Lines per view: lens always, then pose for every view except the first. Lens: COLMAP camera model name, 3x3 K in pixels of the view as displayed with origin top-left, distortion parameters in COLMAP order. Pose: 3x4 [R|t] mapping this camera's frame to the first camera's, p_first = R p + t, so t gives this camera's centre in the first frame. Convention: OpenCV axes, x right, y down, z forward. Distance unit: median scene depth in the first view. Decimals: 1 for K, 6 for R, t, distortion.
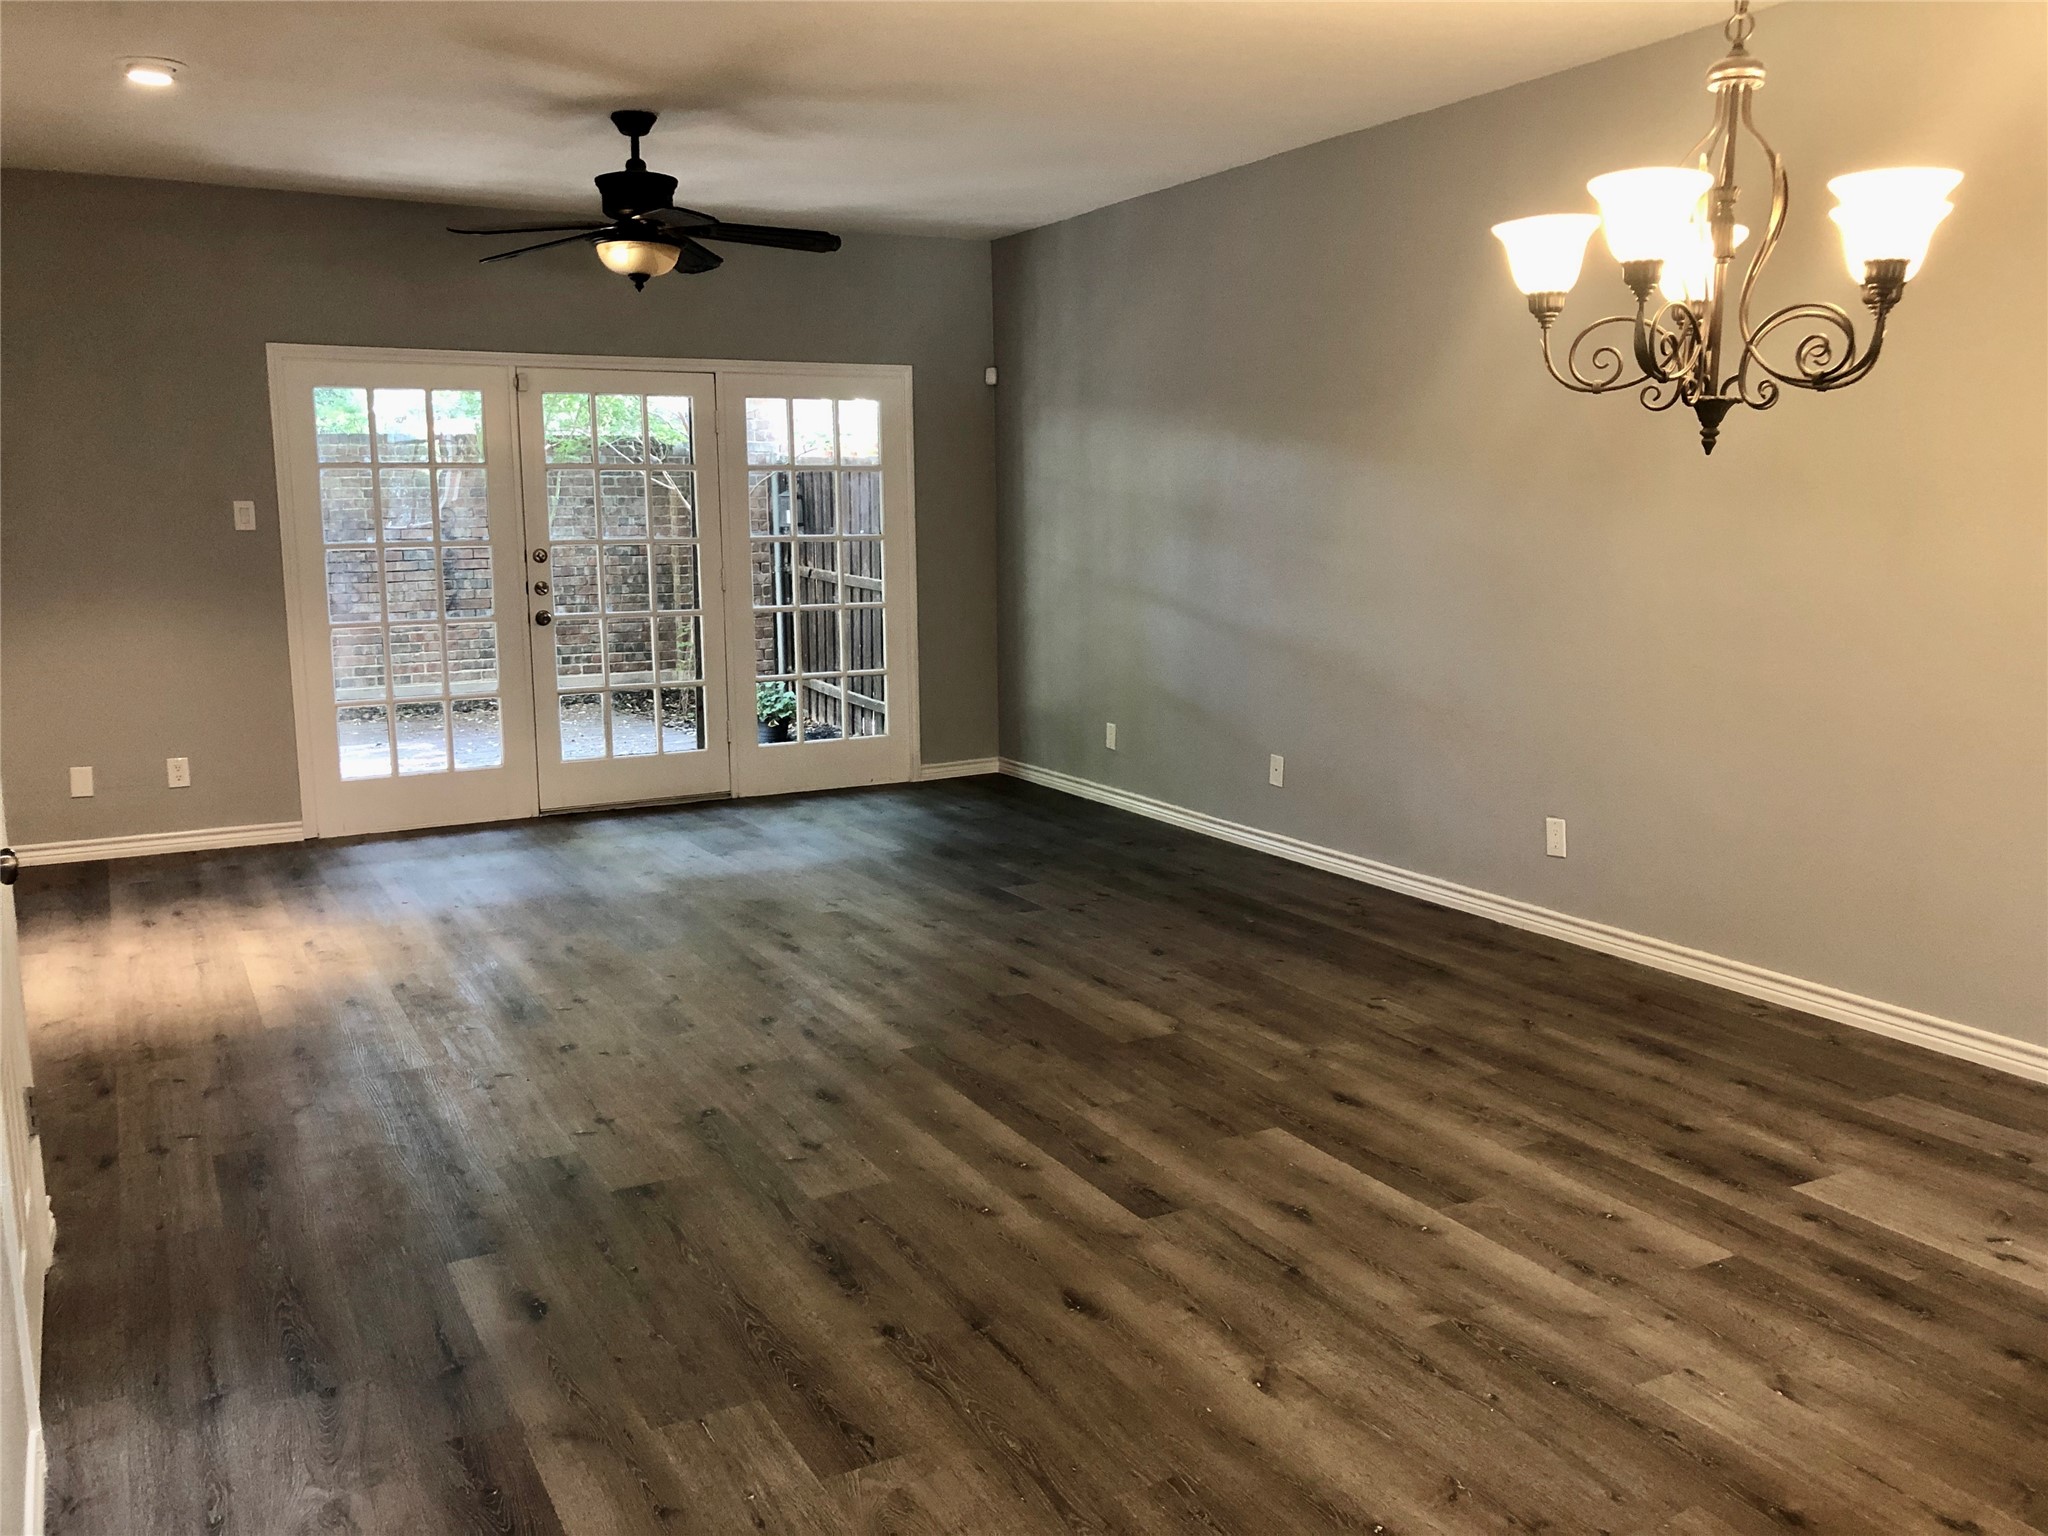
lens RADIAL K [[1698.1, 0, 1023.7], [0, 1698.1, 752.3], [0, 0, 1]] dist [0.040223, -0.029524]
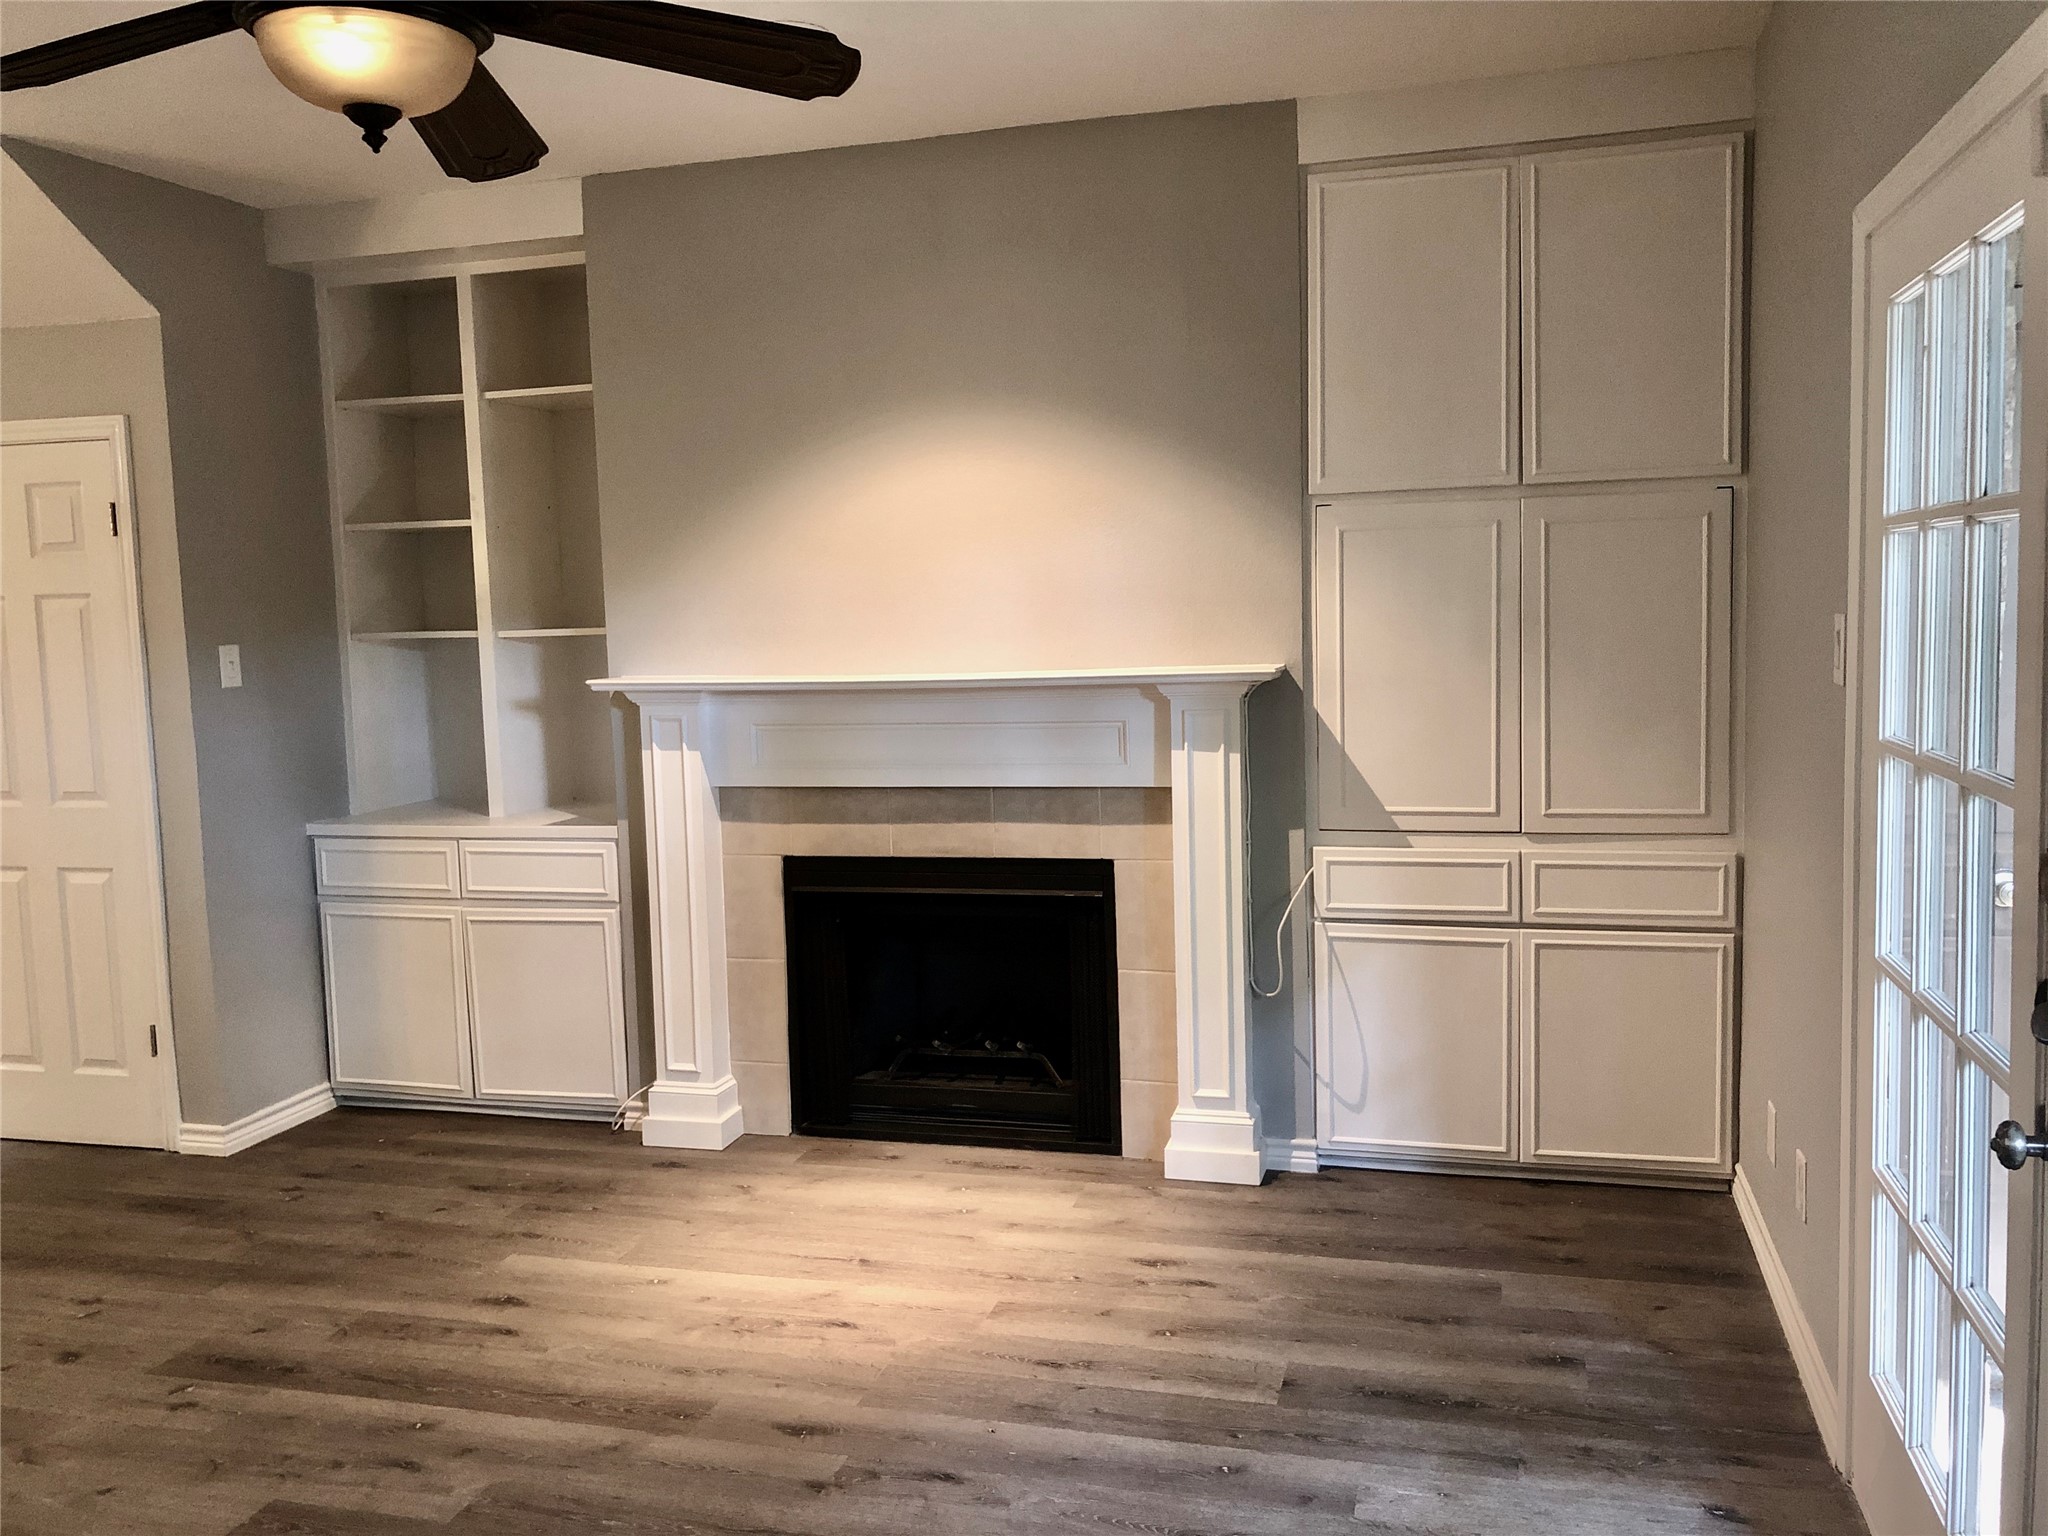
lens RADIAL K [[1698.1, 0, 1032.8], [0, 1698.1, 776.7], [0, 0, 1]] dist [0.040223, -0.029524]
pose [[-0.696953, 0.101650, -0.709876, -0.052304], [-0.076035, 0.973848, 0.214100, -0.329801], [0.713074, 0.203193, -0.670998, 2.065797]]
